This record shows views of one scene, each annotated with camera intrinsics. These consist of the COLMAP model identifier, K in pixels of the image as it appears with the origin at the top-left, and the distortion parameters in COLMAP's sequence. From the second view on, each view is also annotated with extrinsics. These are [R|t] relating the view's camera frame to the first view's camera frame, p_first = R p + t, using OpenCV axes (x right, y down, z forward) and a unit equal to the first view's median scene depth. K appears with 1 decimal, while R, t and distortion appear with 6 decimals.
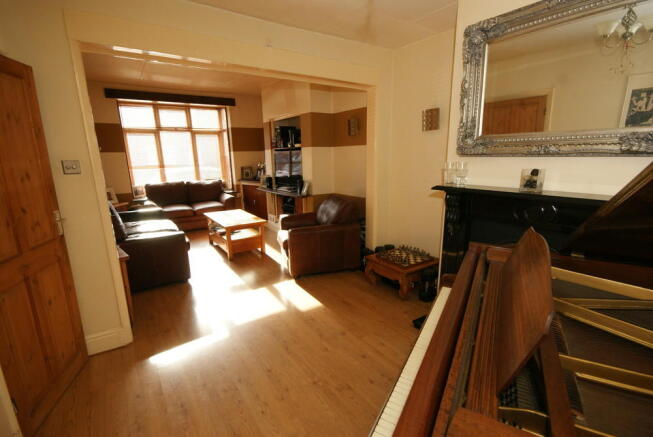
lens RADIAL K [[302.0, 0, 324.8], [0, 302.0, 221.8], [0, 0, 1]] dist [0.000180, 0.000136]
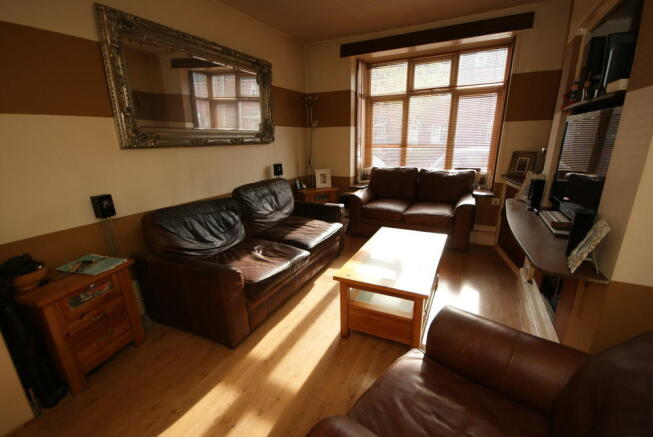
lens RADIAL K [[289.7, 0, 329.7], [0, 289.7, 224.5], [0, 0, 1]] dist [-0.000883, -0.001009]
pose [[0.488143, 0.262699, -0.832289, 0.025357], [-0.183101, 0.963228, 0.196638, -0.101170], [0.853341, 0.056406, 0.518294, 0.481031]]
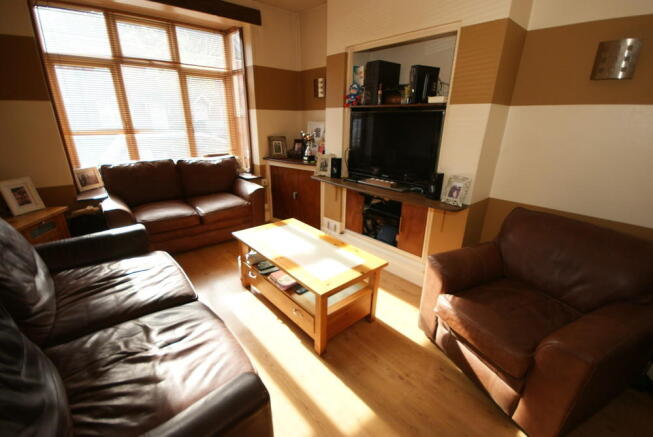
lens RADIAL K [[289.7, 0, 329.7], [0, 289.7, 224.5], [0, 0, 1]] dist [-0.000883, -0.001009]
pose [[0.992069, -0.005549, 0.125569, -0.237816], [-0.010552, 0.991822, 0.127192, -0.083115], [-0.125248, -0.127508, 0.983898, 0.399614]]
